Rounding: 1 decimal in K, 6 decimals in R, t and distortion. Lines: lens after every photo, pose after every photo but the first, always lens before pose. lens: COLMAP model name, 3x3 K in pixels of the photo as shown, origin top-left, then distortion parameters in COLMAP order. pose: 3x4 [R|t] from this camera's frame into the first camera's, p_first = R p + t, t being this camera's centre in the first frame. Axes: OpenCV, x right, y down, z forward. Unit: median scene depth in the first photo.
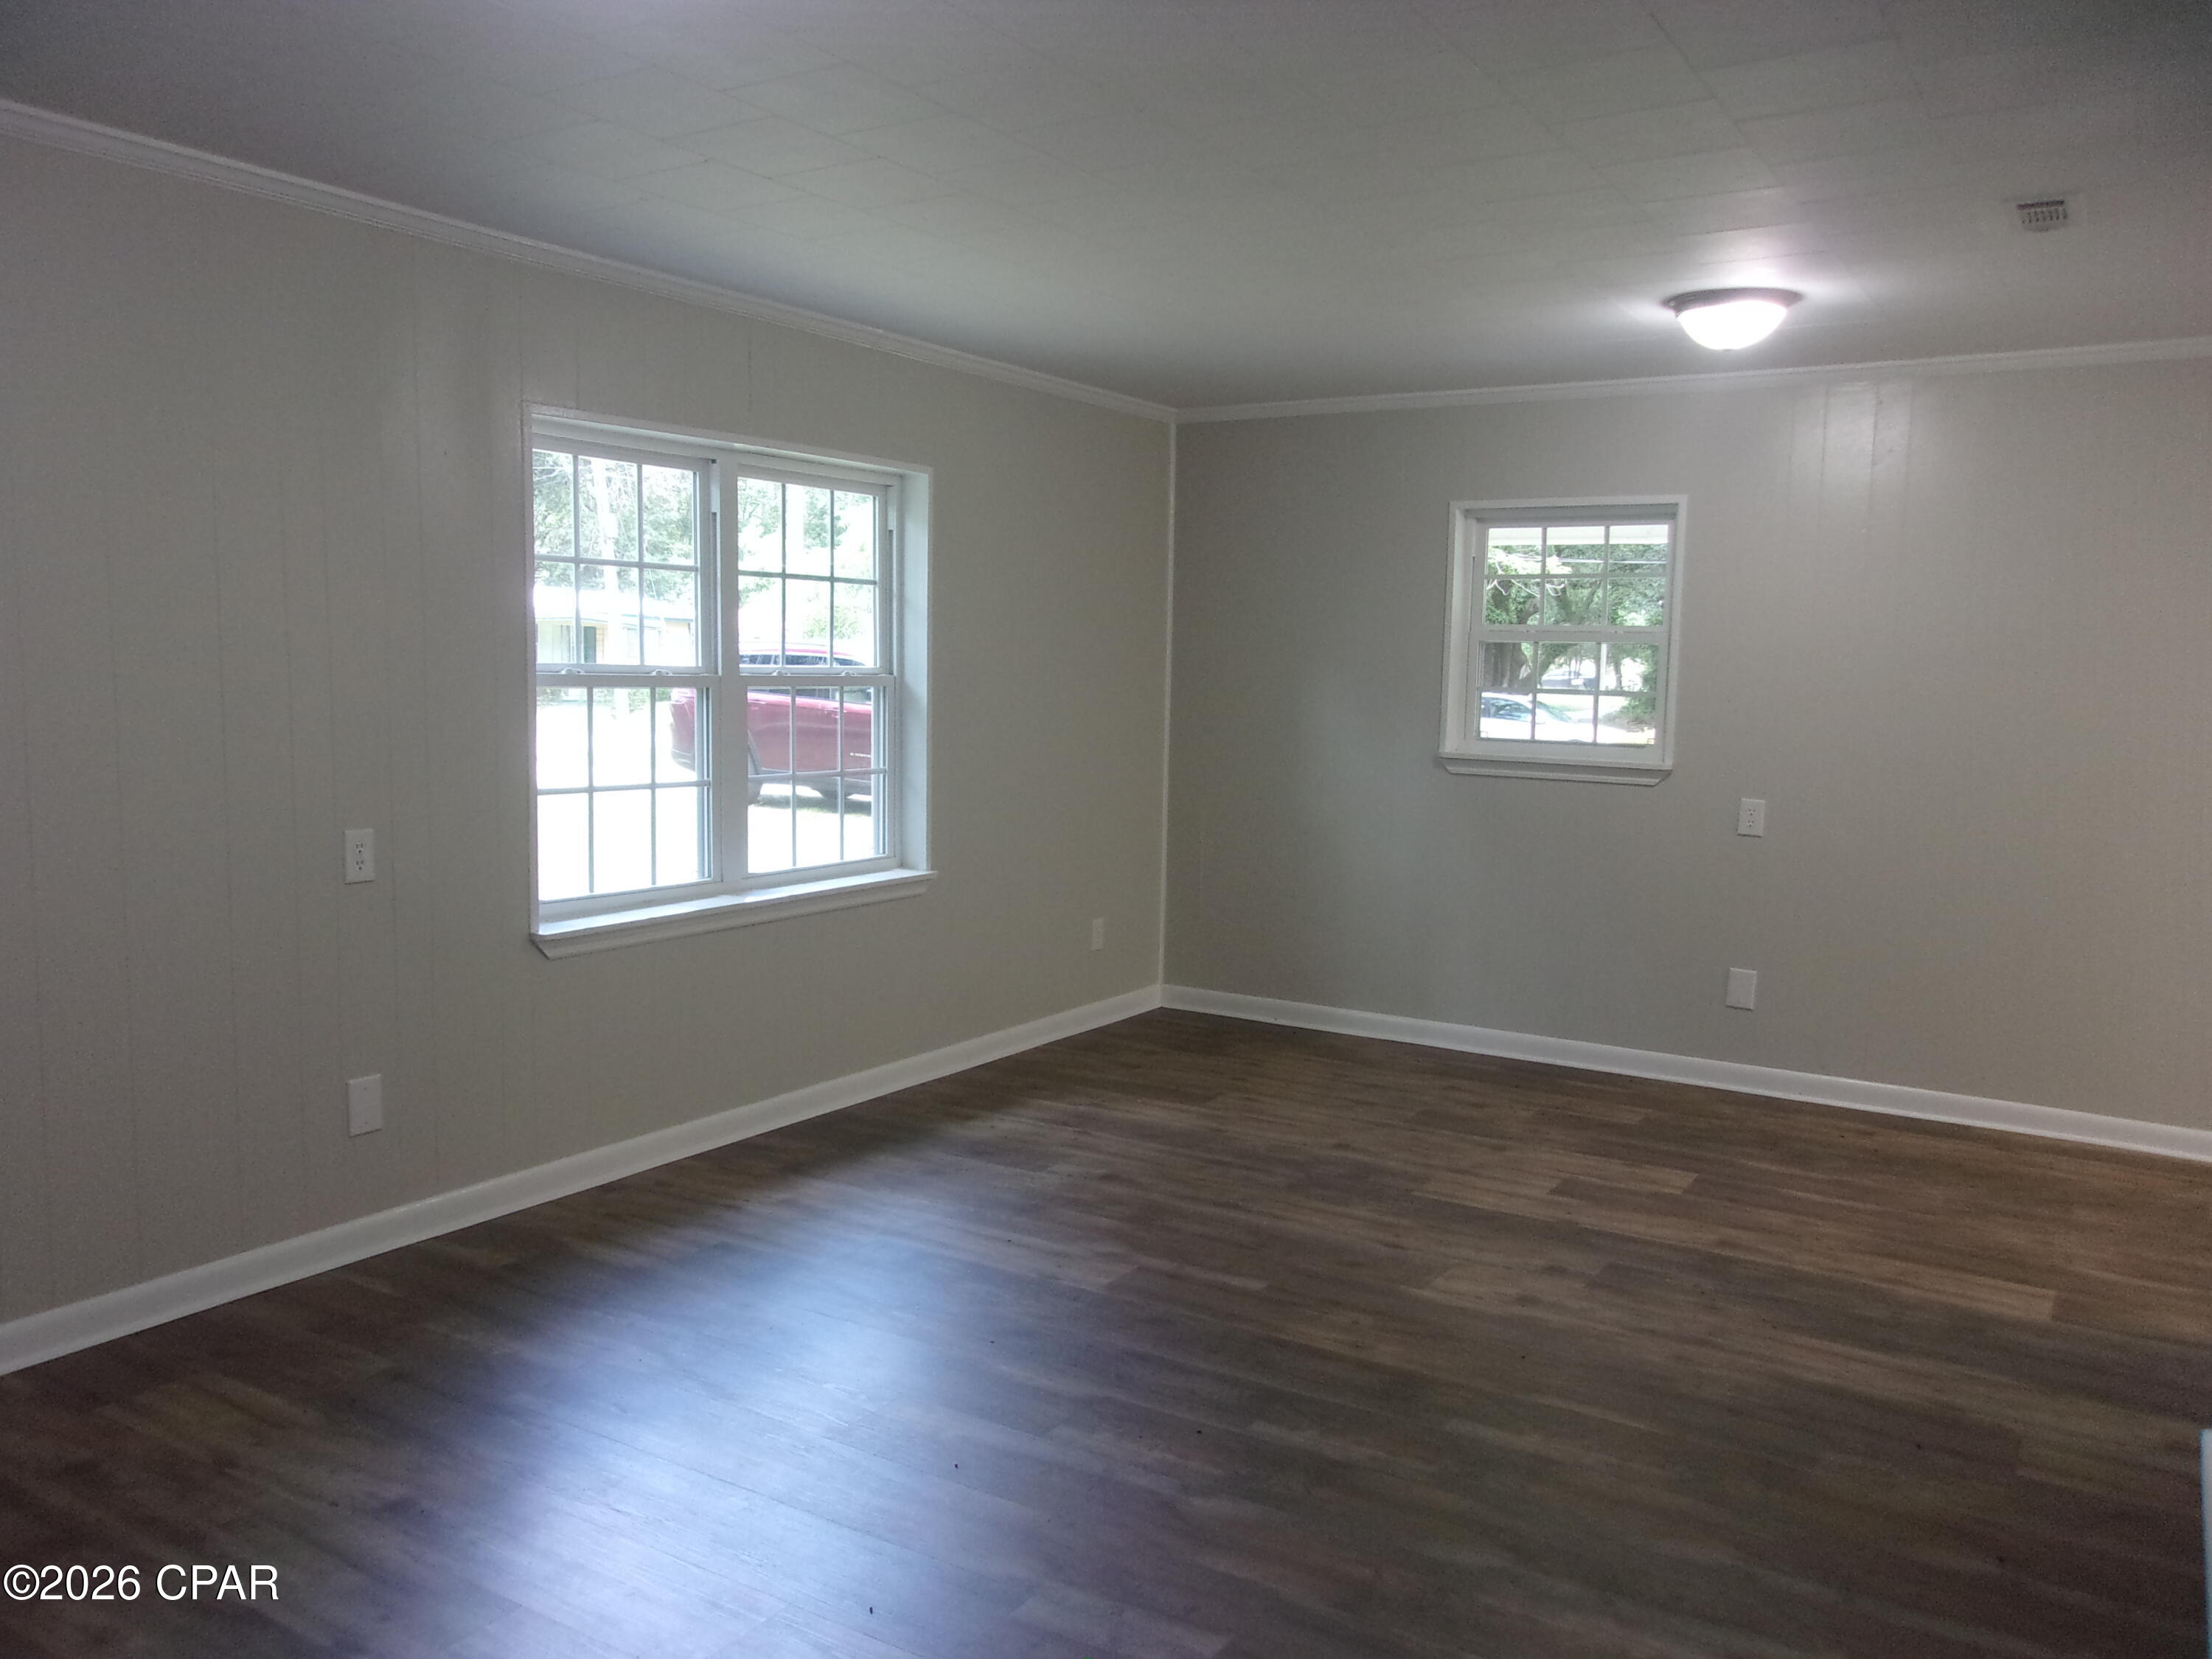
lens RADIAL K [[1696.2, 0, 1054.0], [0, 1696.2, 830.0], [0, 0, 1]] dist [-0.068835, 0.078409]
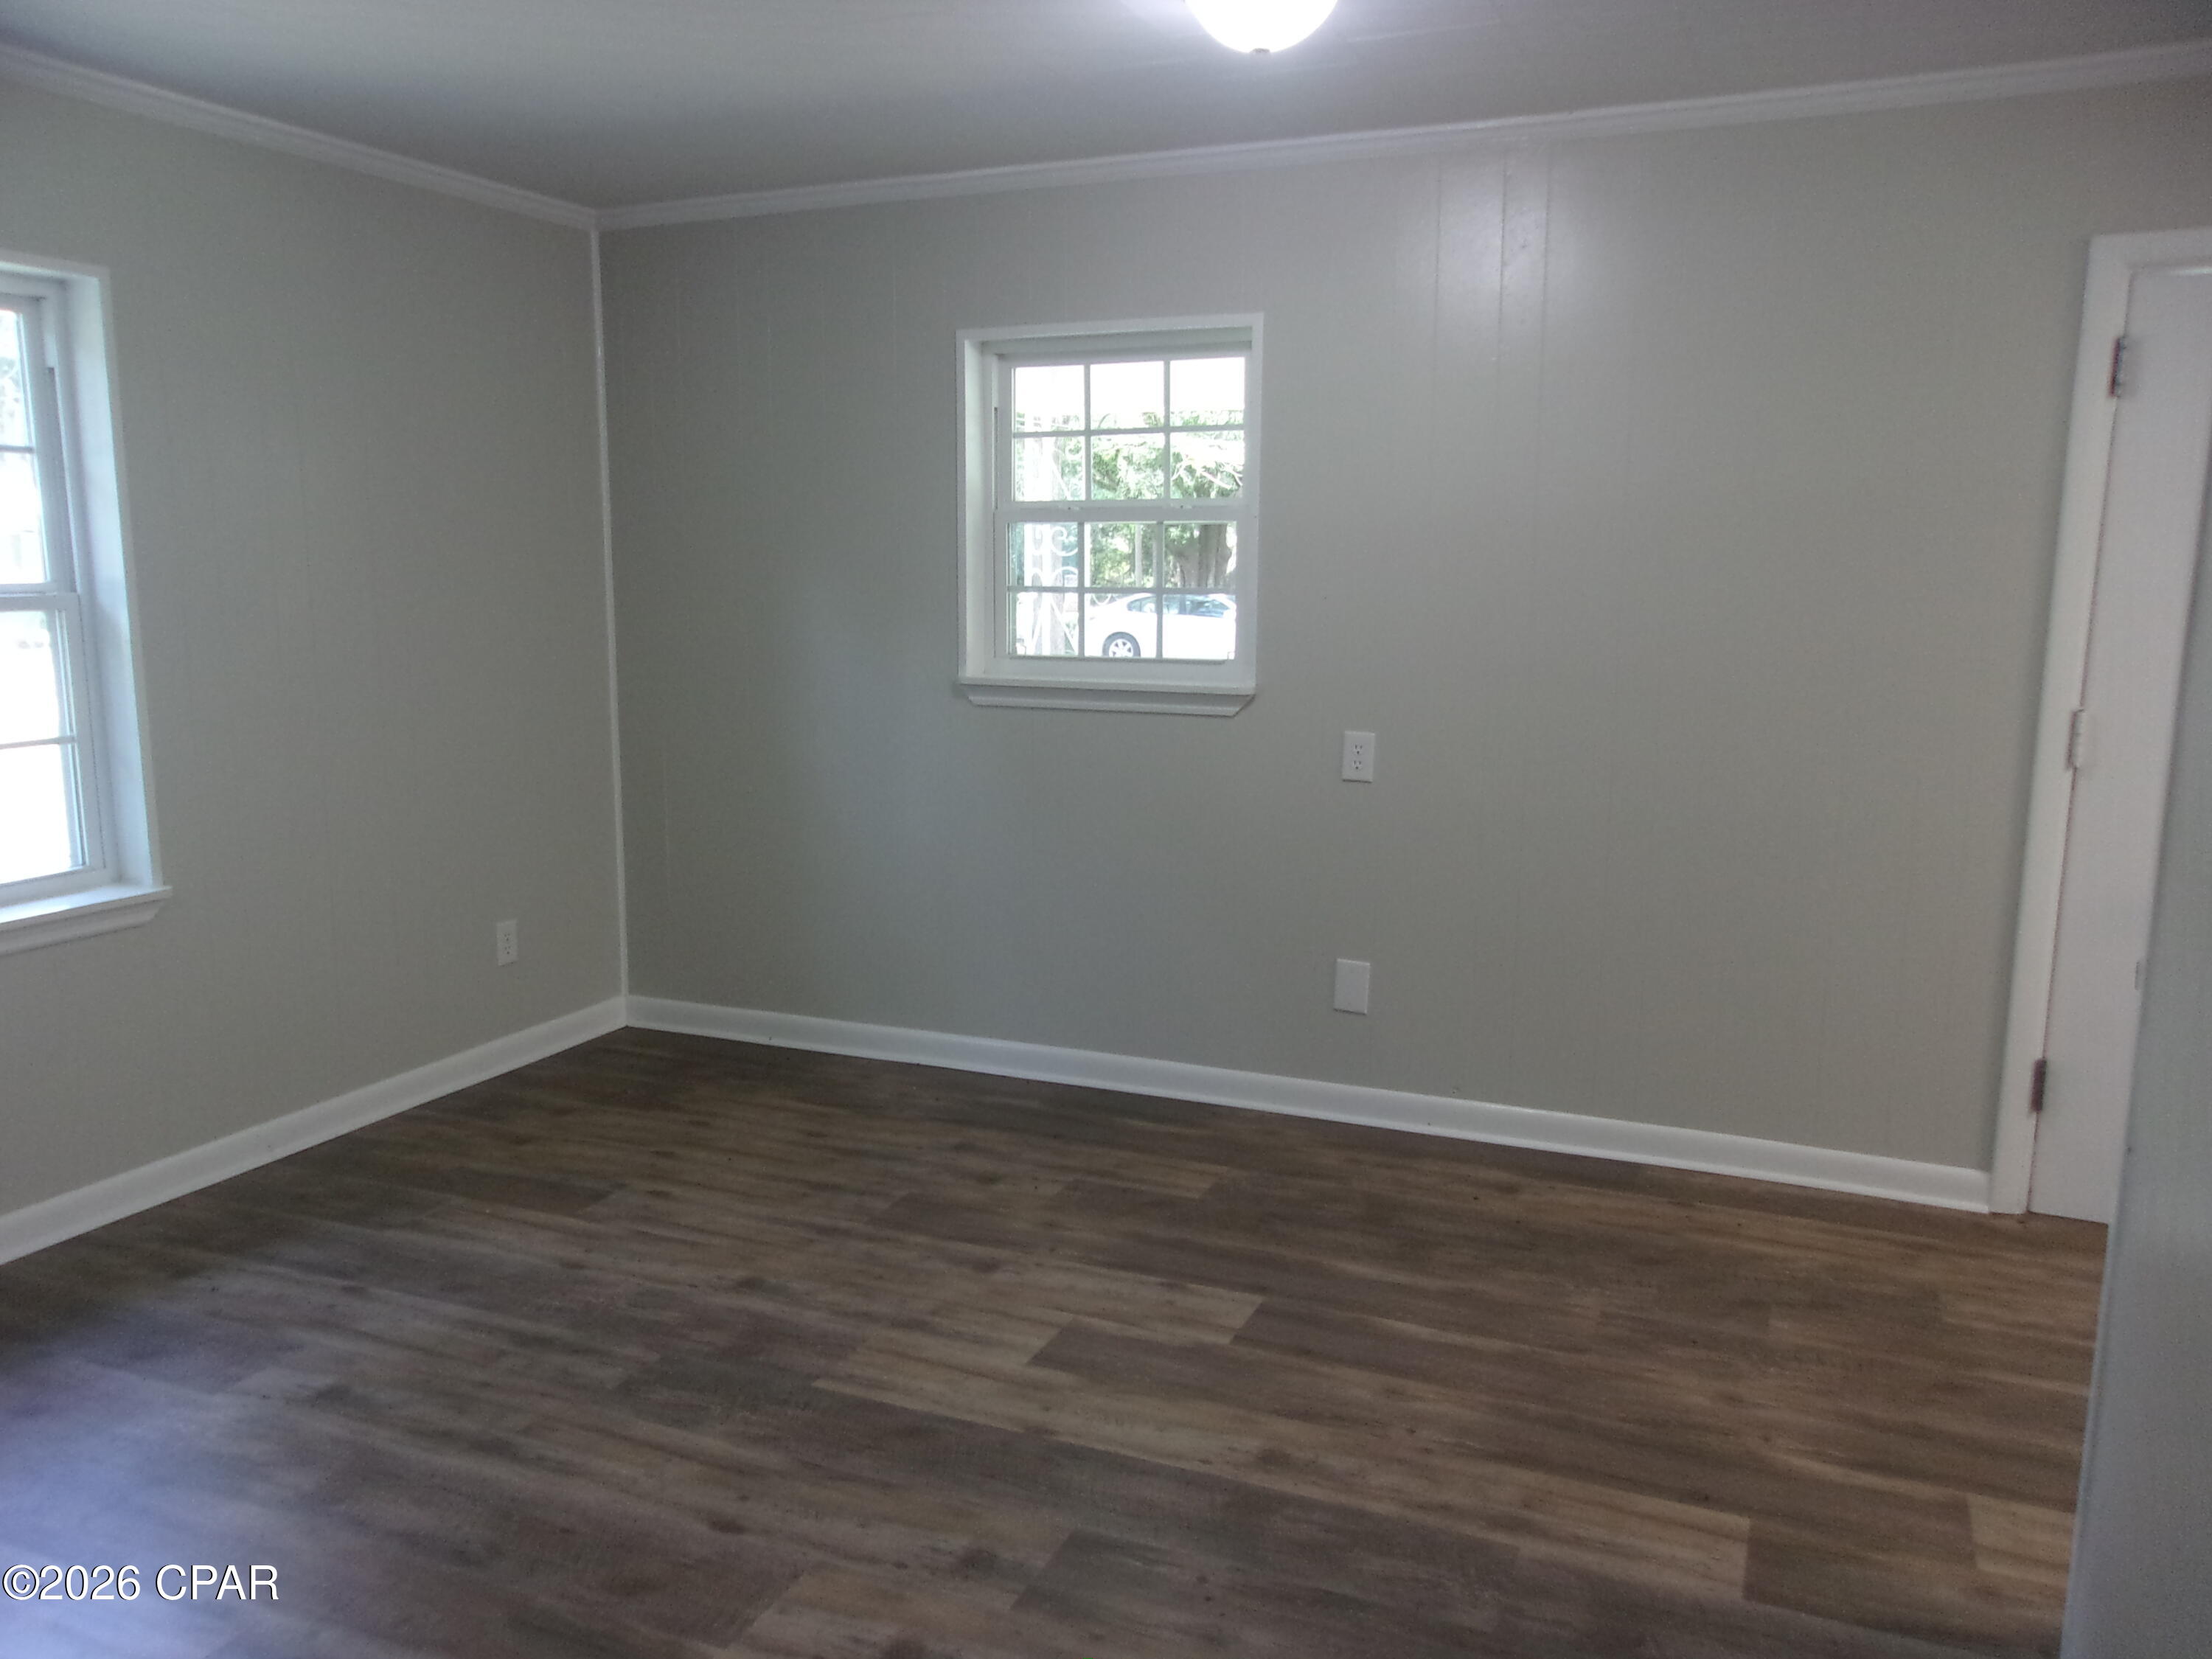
lens RADIAL K [[1696.2, 0, 1054.0], [0, 1696.2, 830.0], [0, 0, 1]] dist [-0.068835, 0.078409]
pose [[0.987687, -0.043896, 0.150159, 0.196175], [0.034947, 0.997481, 0.061722, -0.029567], [-0.152490, -0.055714, 0.986733, 0.330137]]
